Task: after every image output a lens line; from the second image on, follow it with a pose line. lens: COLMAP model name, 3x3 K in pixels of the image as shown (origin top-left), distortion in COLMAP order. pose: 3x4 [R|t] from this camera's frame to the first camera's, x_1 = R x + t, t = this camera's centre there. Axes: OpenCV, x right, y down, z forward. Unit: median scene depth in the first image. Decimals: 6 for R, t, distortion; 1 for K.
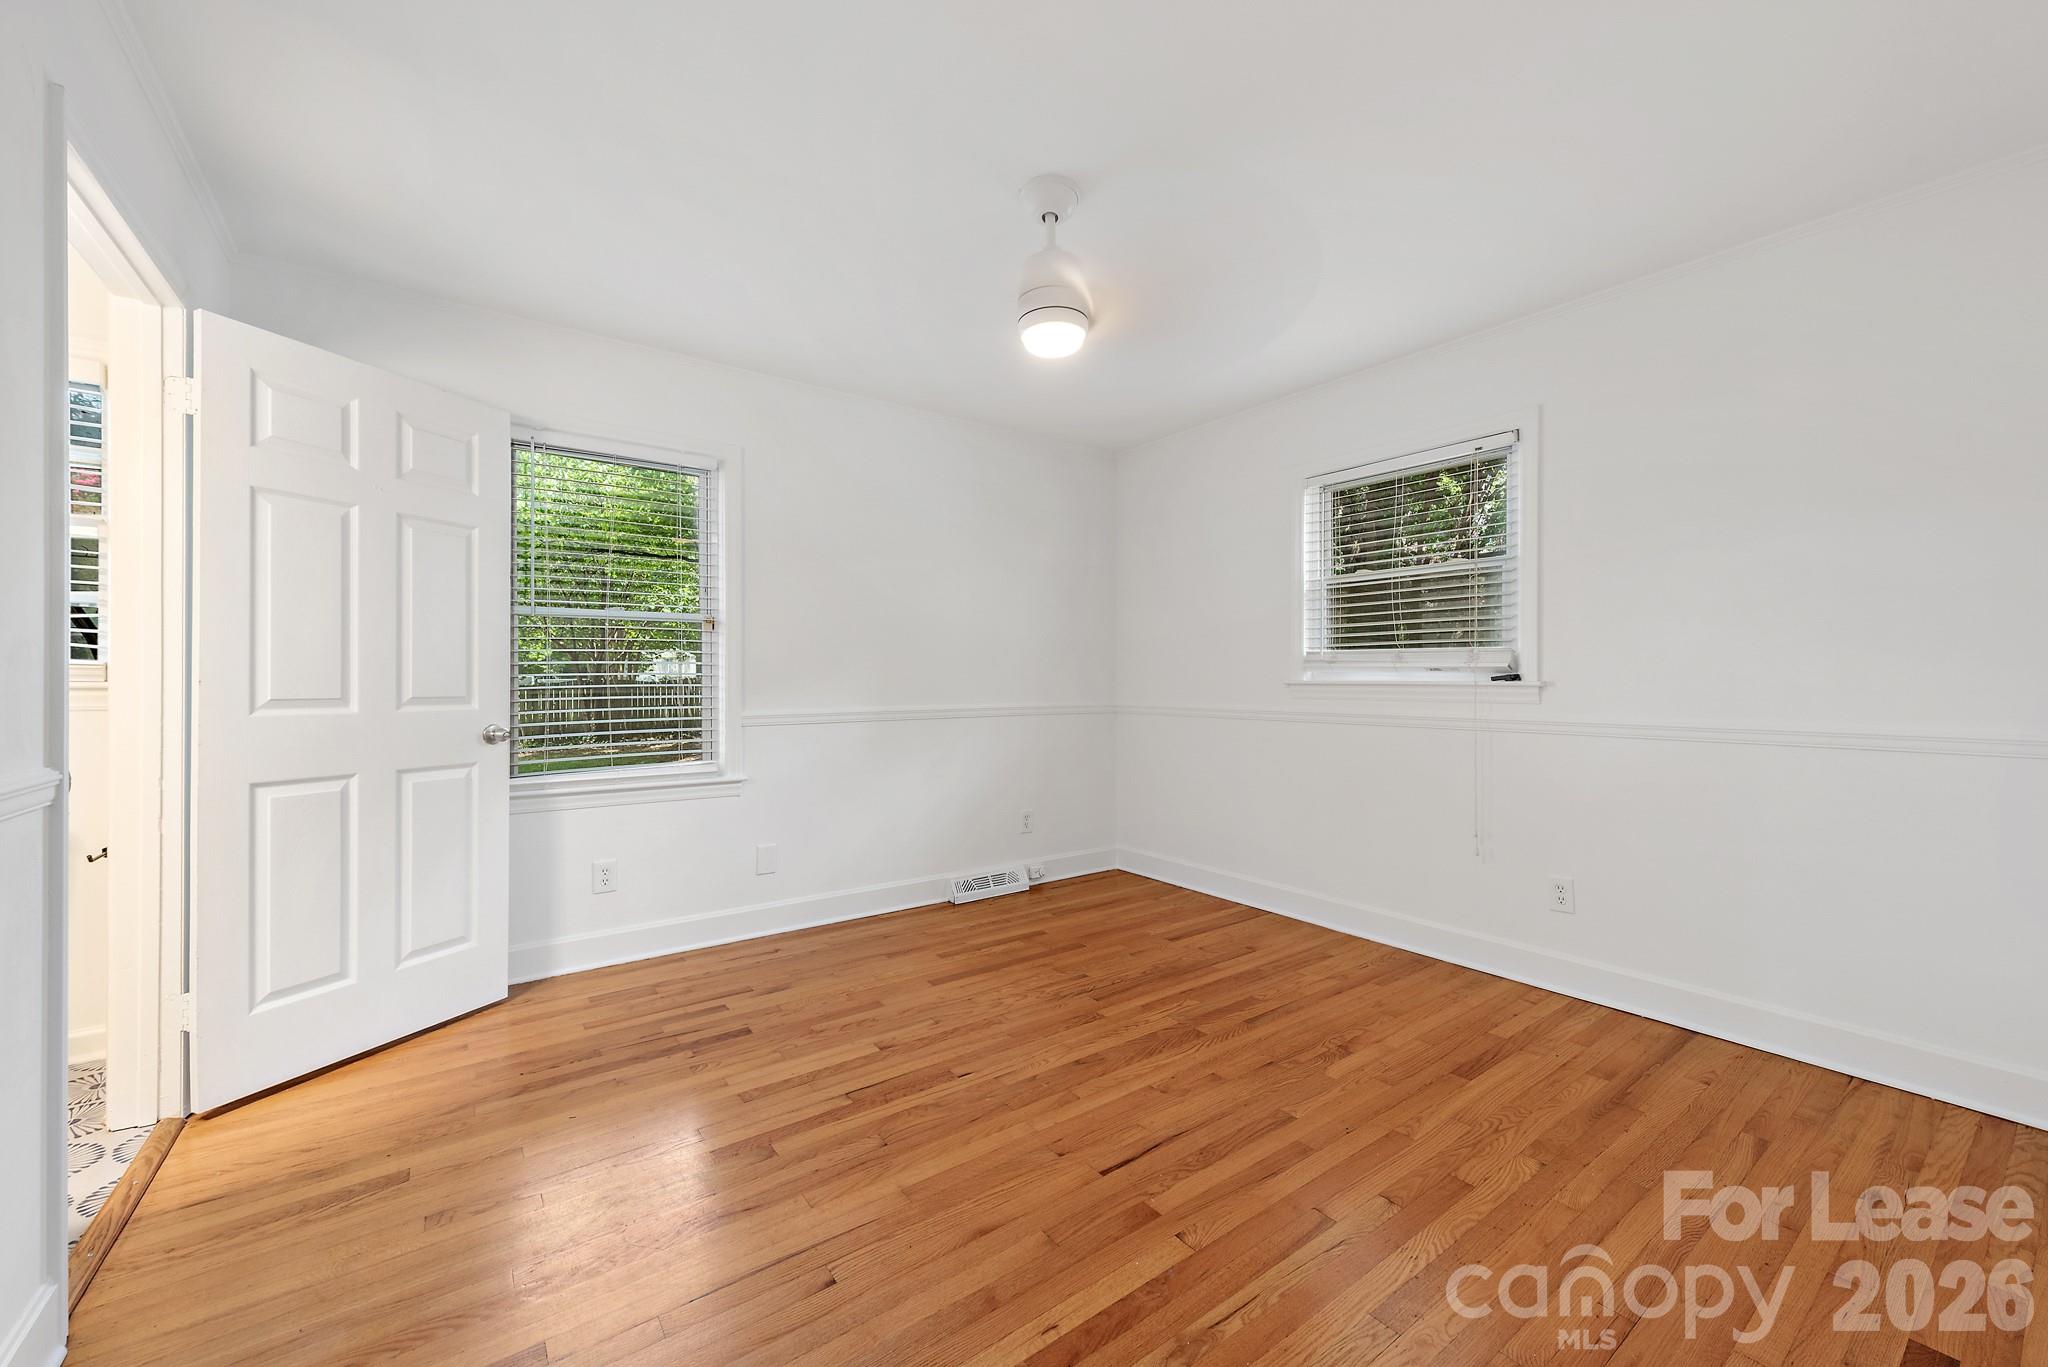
lens RADIAL K [[799.6, 0, 1009.8], [0, 799.6, 673.7], [0, 0, 1]] dist [0.008692, -0.000414]
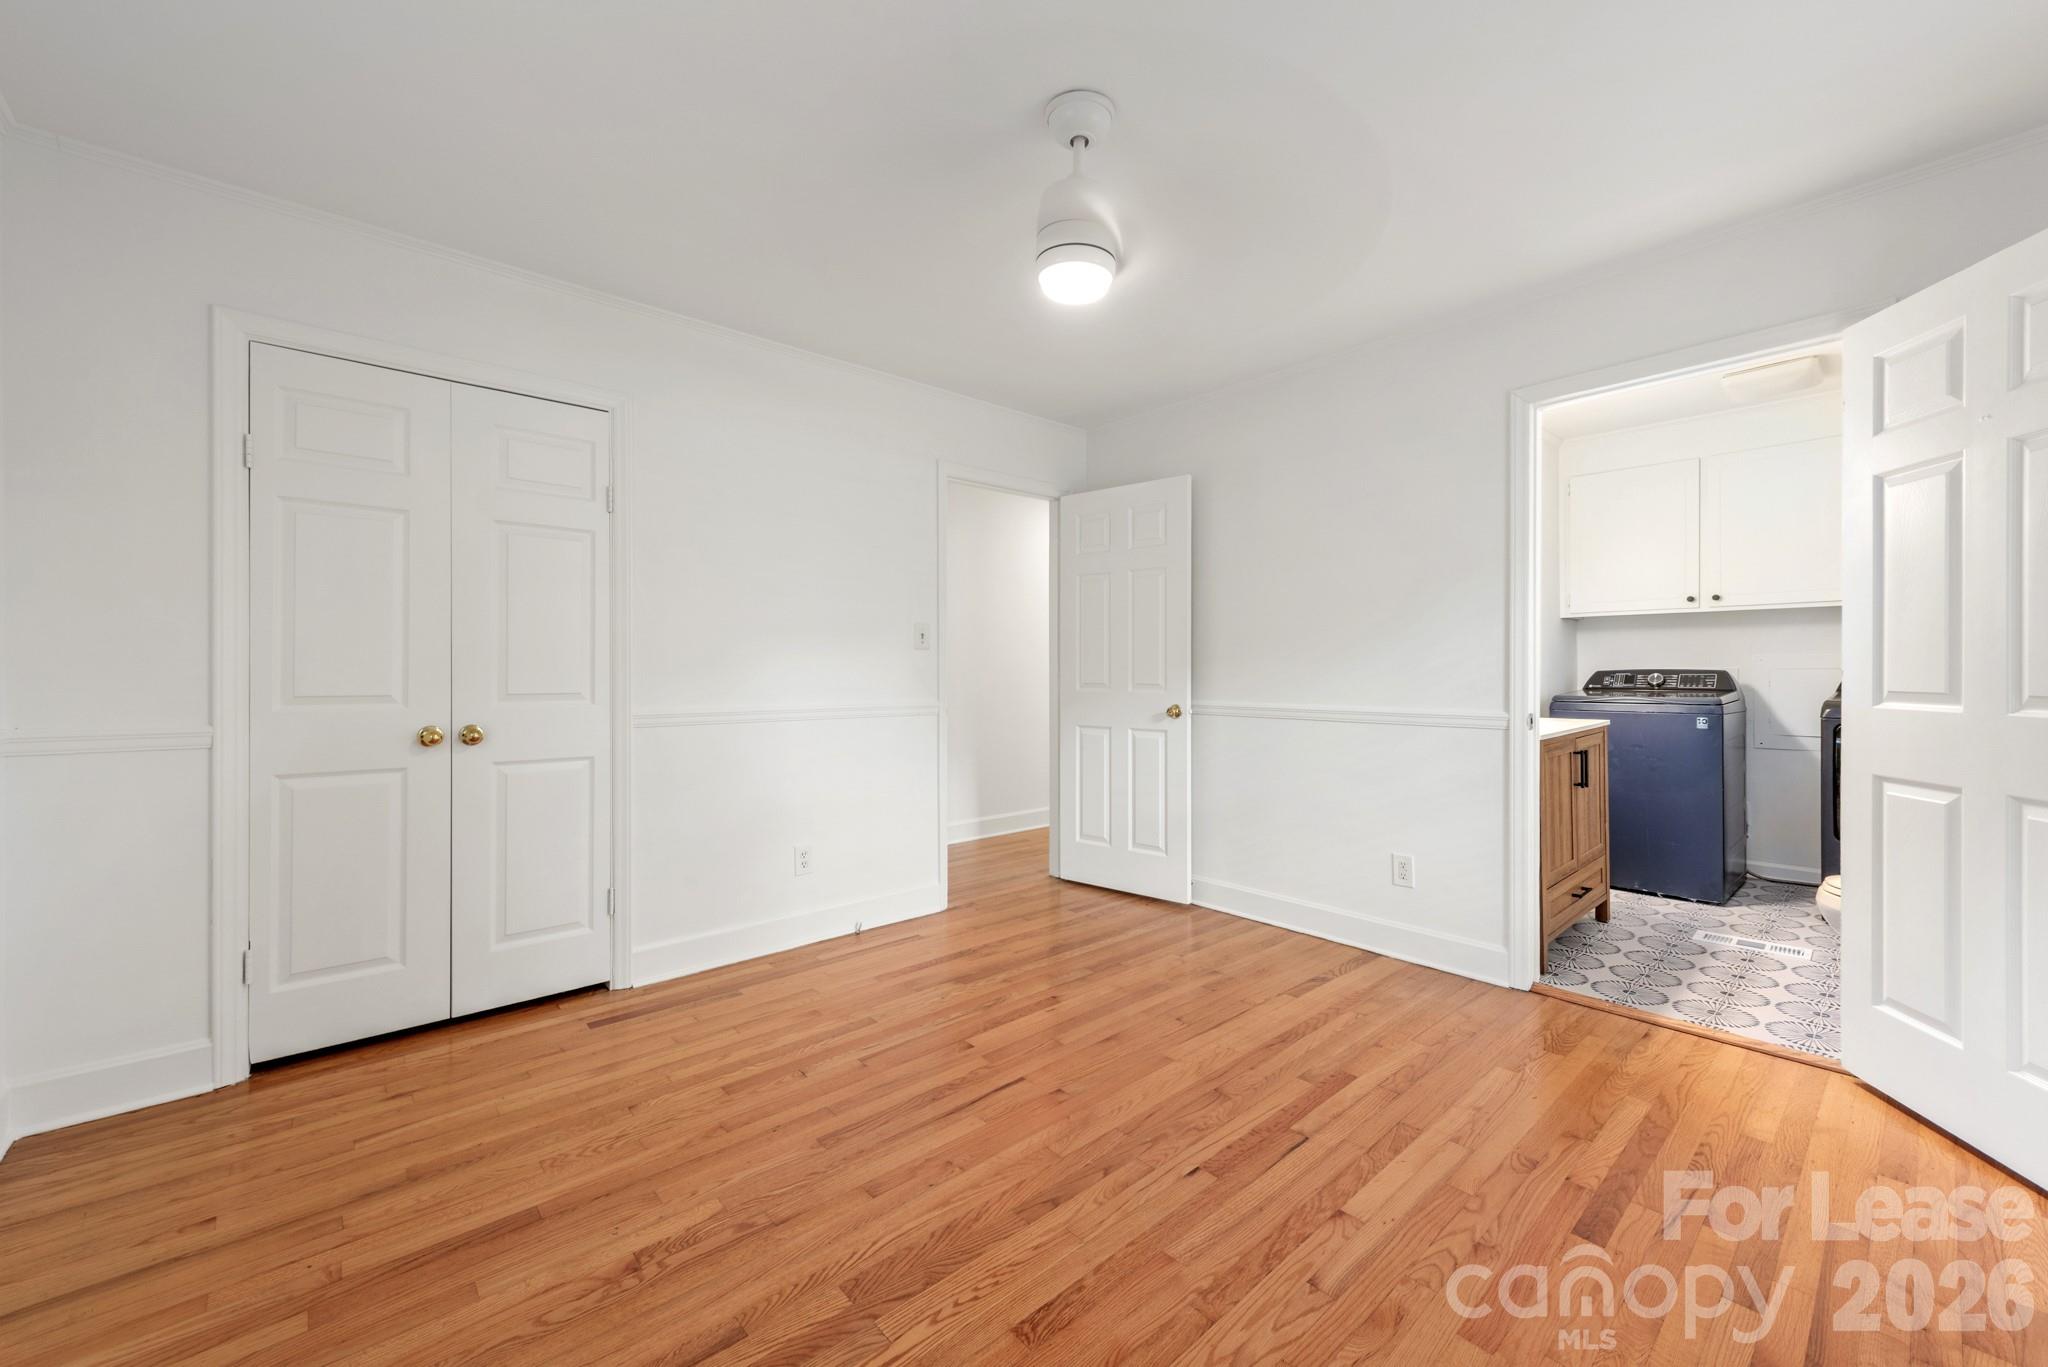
lens RADIAL K [[799.6, 0, 1021.4], [0, 799.6, 678.9], [0, 0, 1]] dist [0.008692, -0.000414]
pose [[-0.994389, 0.004010, -0.105712, 0.190266], [0.003759, 0.999990, 0.002575, 0.010990], [0.105721, 0.002164, -0.994393, 1.727454]]
